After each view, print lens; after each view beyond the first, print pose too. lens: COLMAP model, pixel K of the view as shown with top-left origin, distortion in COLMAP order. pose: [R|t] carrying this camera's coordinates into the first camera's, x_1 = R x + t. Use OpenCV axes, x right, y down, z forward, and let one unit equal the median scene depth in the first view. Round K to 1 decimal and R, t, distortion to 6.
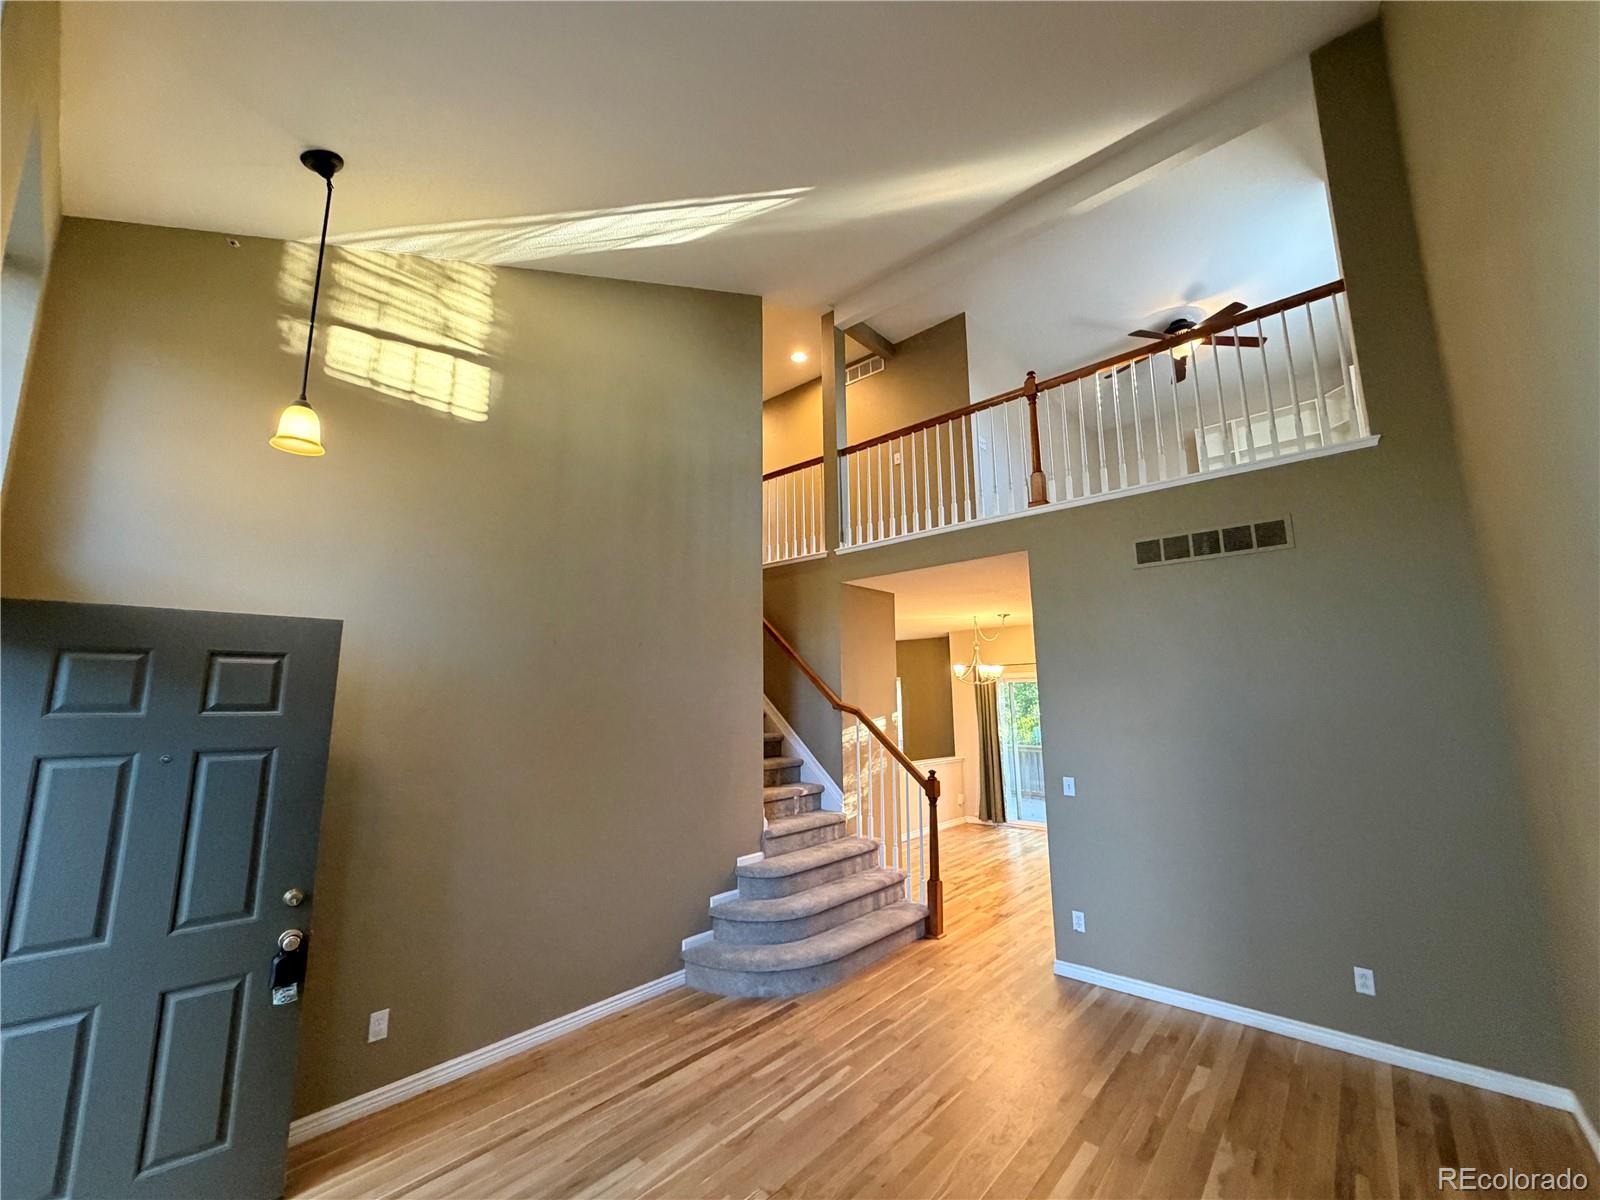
lens RADIAL K [[641.1, 0, 797.8], [0, 641.1, 598.5], [0, 0, 1]] dist [-0.000052, -0.000457]
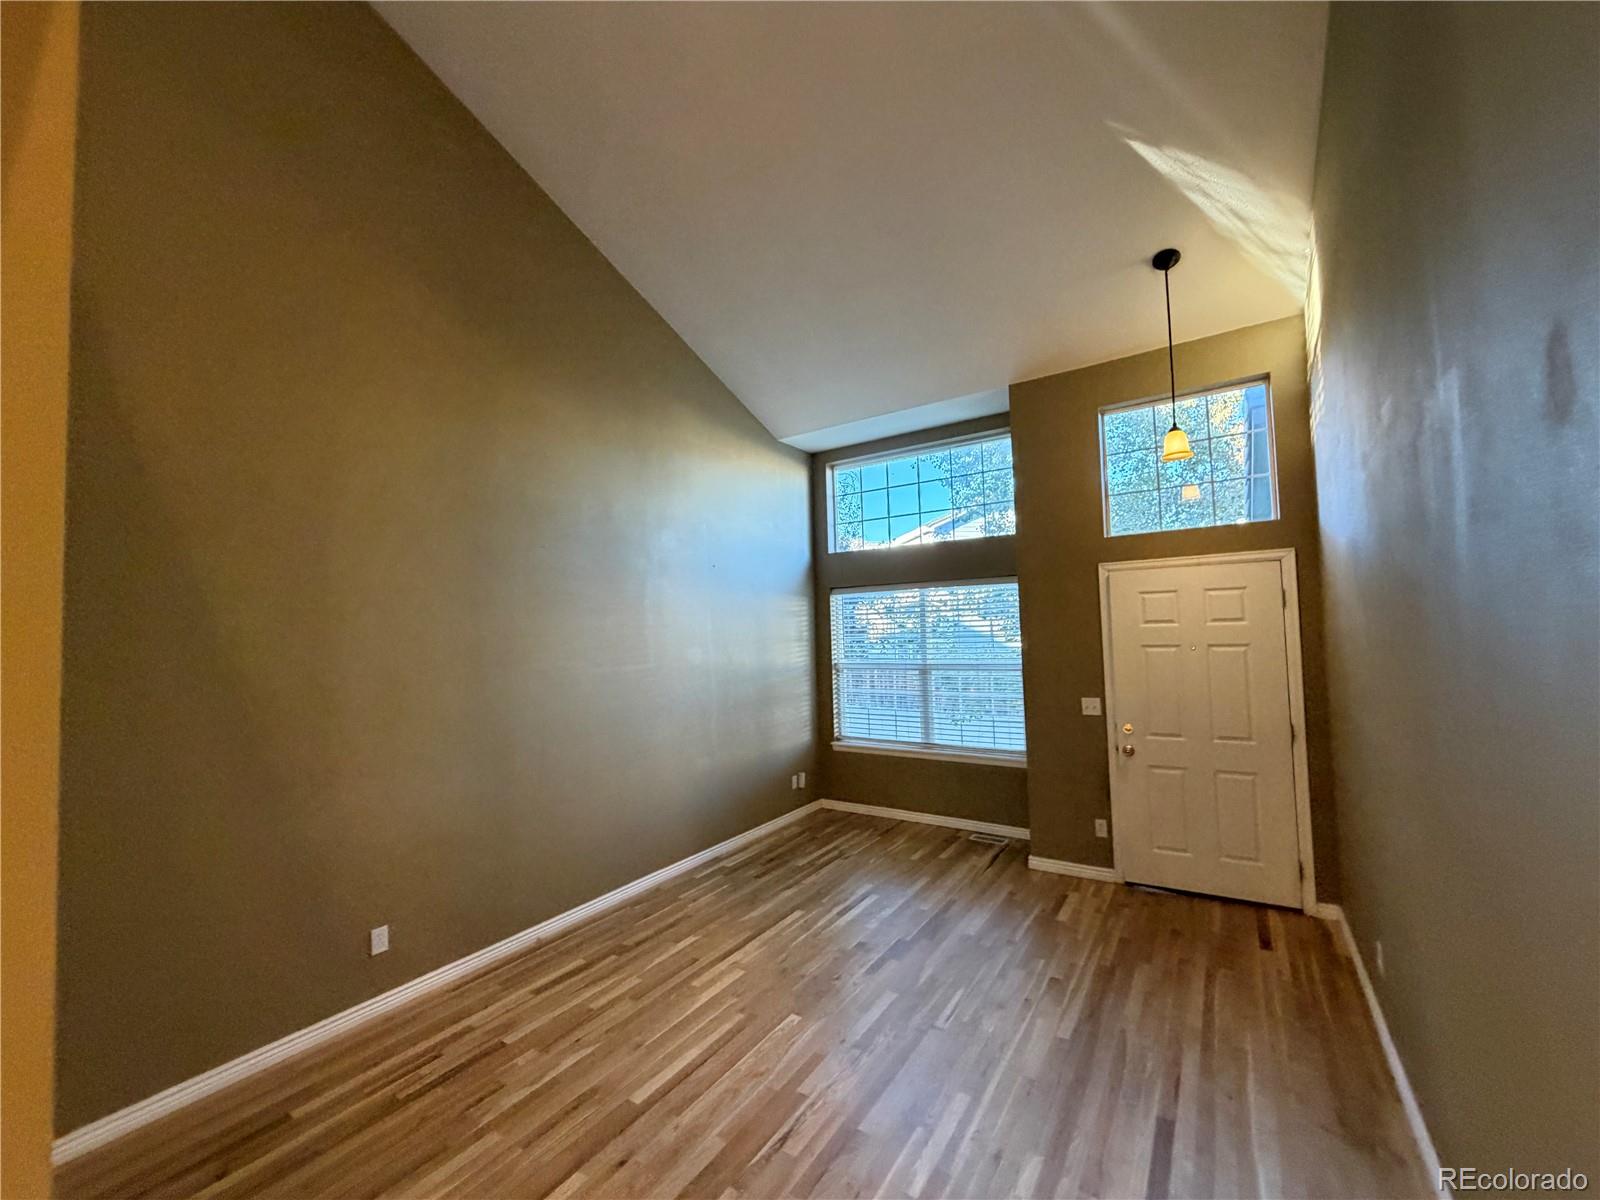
lens RADIAL K [[641.1, 0, 797.3], [0, 641.1, 599.3], [0, 0, 1]] dist [-0.000052, -0.000457]
pose [[-0.990767, 0.032355, -0.131660, 0.276660], [0.059214, 0.976855, -0.205541, 0.289112], [0.121963, -0.211439, -0.969752, 1.840654]]
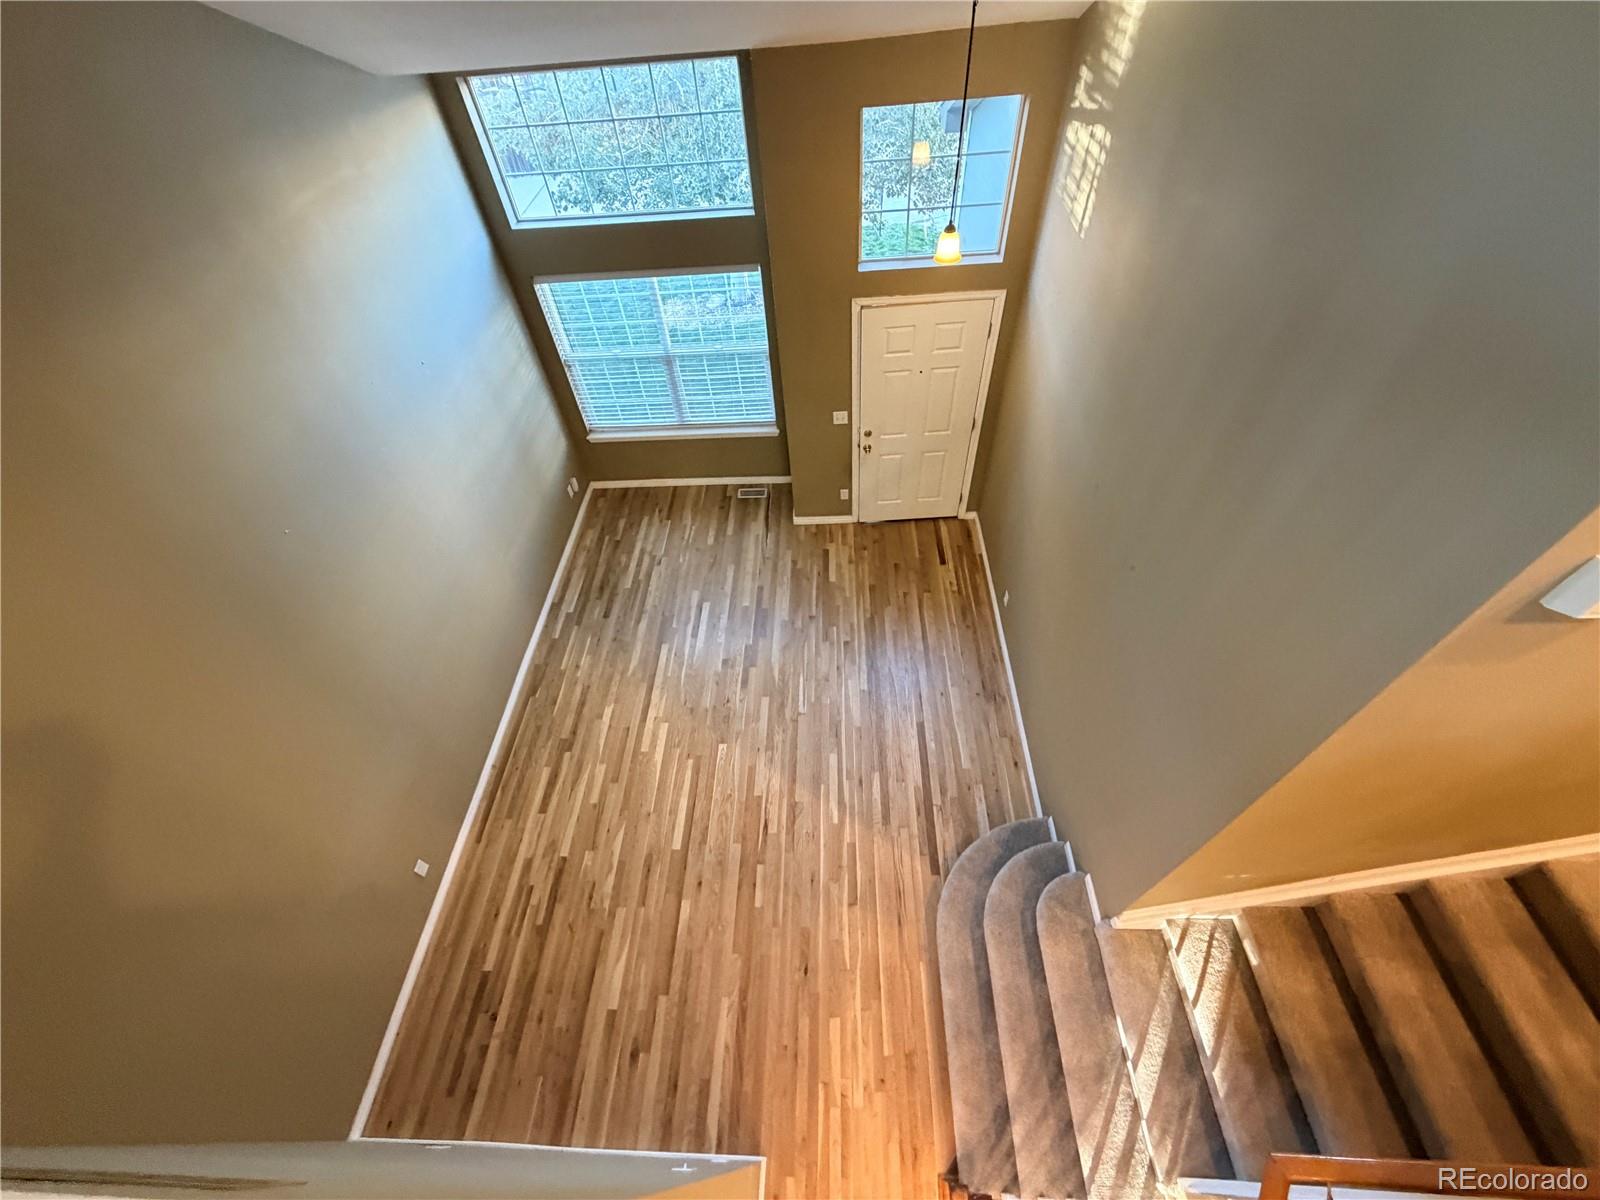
lens RADIAL K [[641.1, 0, 798.0], [0, 641.1, 597.7], [0, 0, 1]] dist [-0.000052, -0.000457]
pose [[-0.766990, 0.527778, -0.364934, 0.417270], [0.171838, 0.716909, 0.675658, -0.609985], [0.618221, 0.455514, -0.640554, 1.717883]]
